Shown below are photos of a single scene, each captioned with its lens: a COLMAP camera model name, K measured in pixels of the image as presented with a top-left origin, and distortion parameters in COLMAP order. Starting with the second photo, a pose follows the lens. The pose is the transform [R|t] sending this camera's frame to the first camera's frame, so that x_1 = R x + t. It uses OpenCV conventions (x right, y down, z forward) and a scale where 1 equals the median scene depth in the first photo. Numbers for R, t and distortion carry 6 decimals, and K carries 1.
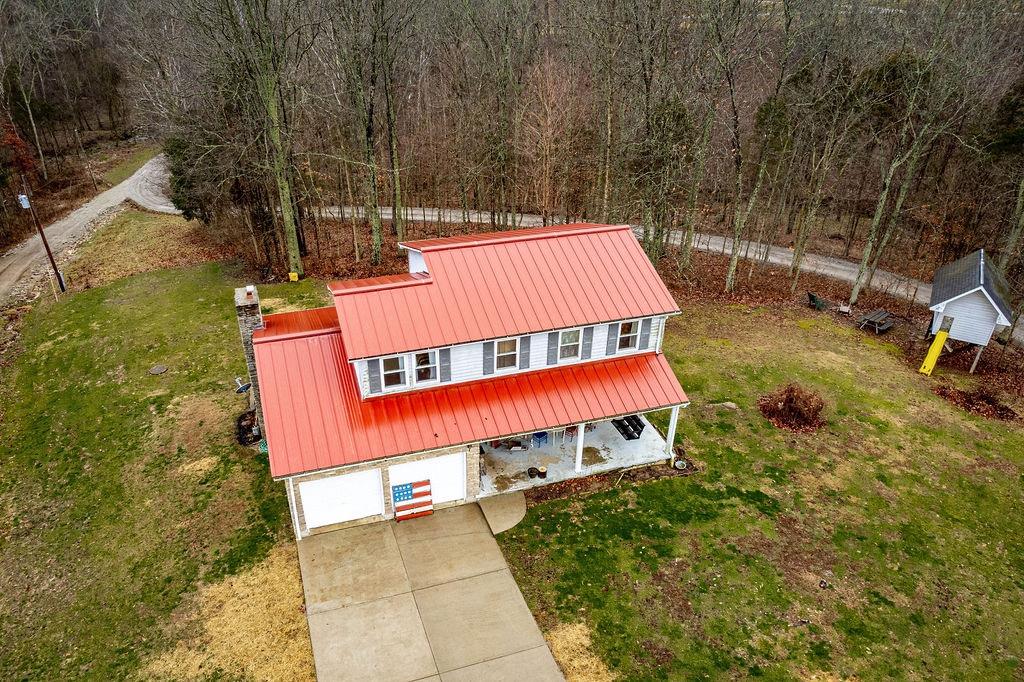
lens RADIAL K [[748.0, 0, 535.5], [0, 748.0, 397.6], [0, 0, 1]] dist [-0.046477, -0.001314]
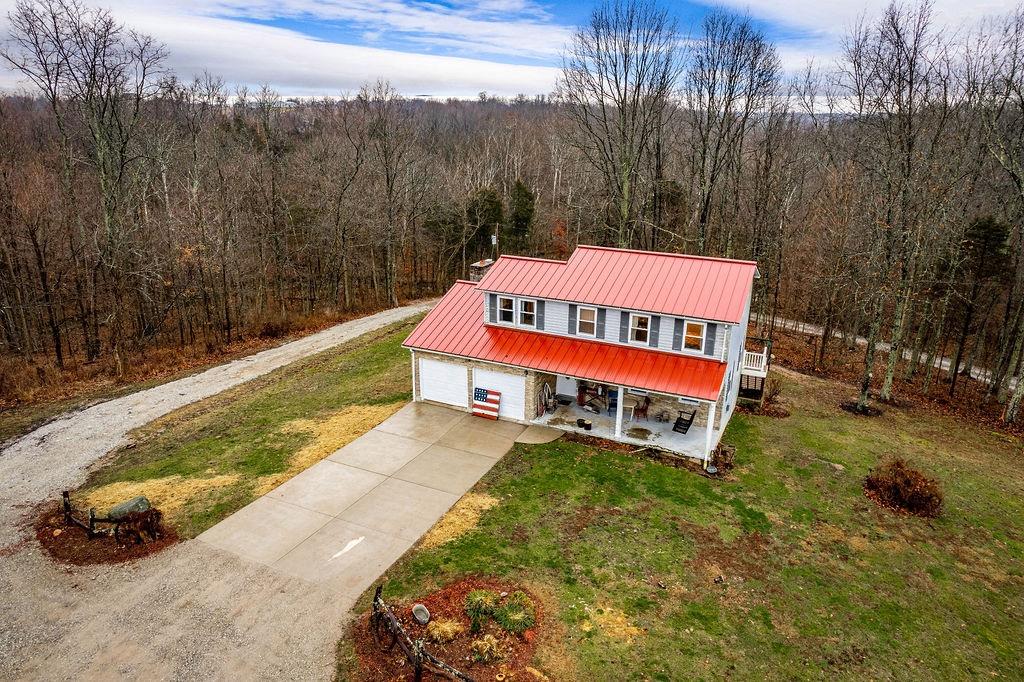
lens RADIAL K [[668.8, 0, 512.0], [0, 668.8, 341.0], [0, 0, 1]] dist [-0.078719, 0.060916]
pose [[0.721498, 0.214703, -0.658288, 0.633001], [-0.376343, 0.919620, -0.112542, 0.150520], [0.581211, 0.328941, 0.744306, 0.093909]]
